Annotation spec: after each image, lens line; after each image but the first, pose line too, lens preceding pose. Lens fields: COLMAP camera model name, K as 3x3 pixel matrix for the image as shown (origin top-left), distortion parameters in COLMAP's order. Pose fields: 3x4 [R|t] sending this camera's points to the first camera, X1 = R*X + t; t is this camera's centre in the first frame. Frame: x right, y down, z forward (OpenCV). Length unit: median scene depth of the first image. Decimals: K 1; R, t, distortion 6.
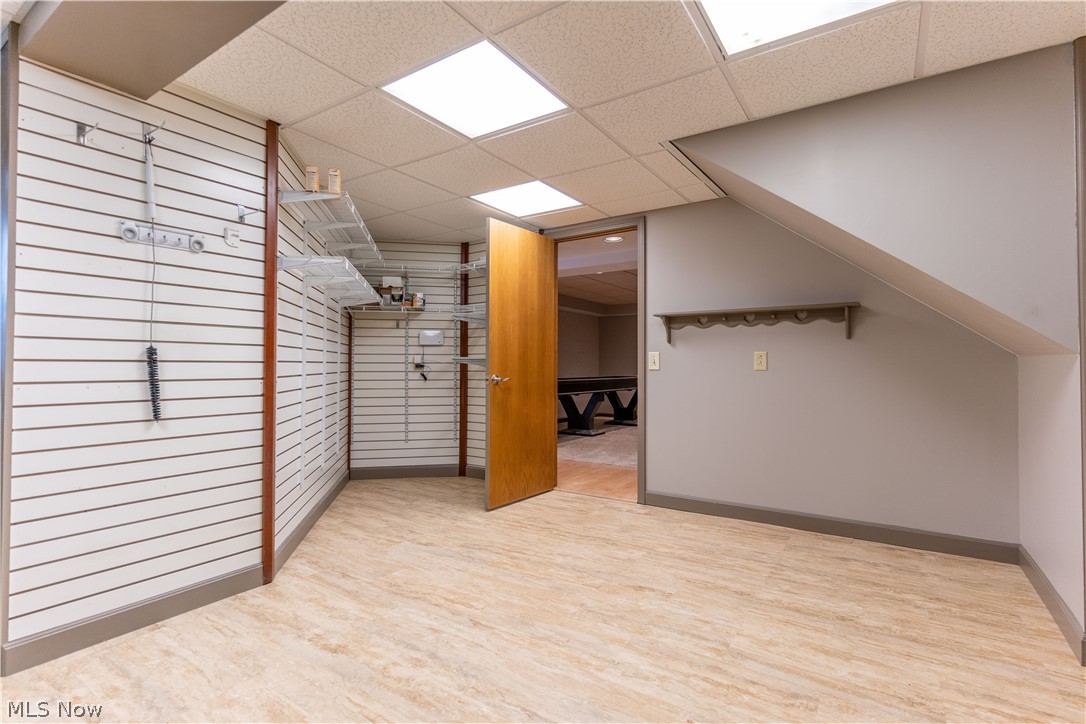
lens RADIAL K [[521.4, 0, 544.6], [0, 521.4, 358.7], [0, 0, 1]] dist [-0.000701, 0.002236]
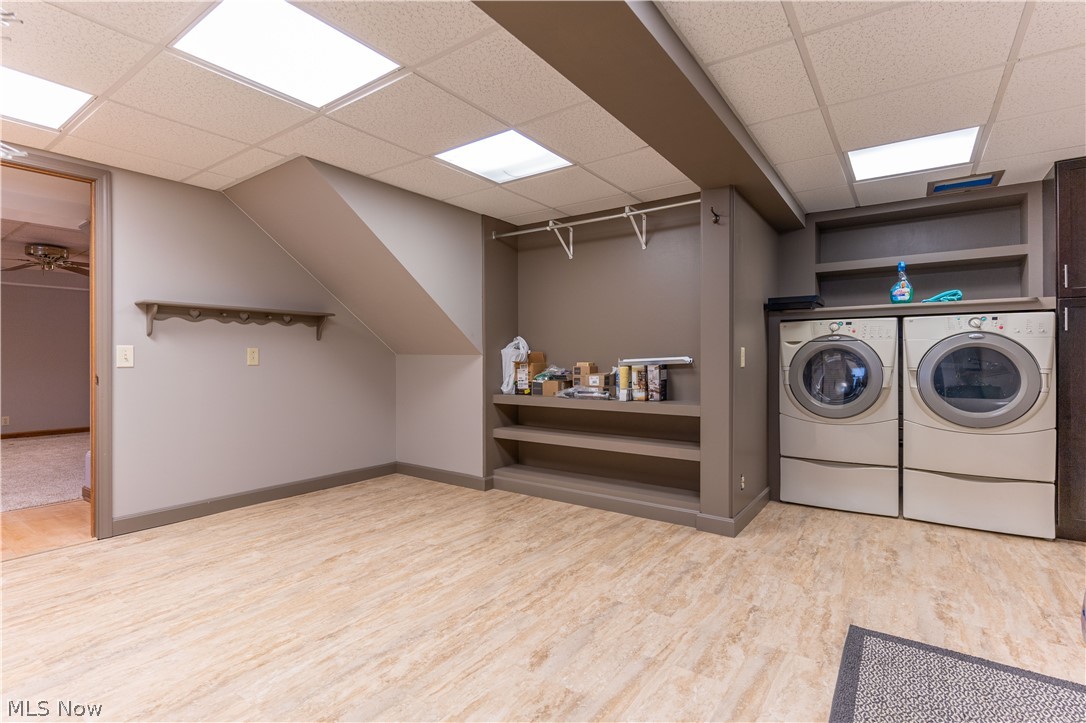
lens RADIAL K [[521.4, 0, 544.5], [0, 521.4, 360.6], [0, 0, 1]] dist [-0.000701, 0.002236]
pose [[0.023317, -0.008286, 0.999694, -0.797374], [-0.010730, 0.999906, 0.008538, -0.004121], [-0.999671, -0.010926, 0.023226, 0.443458]]
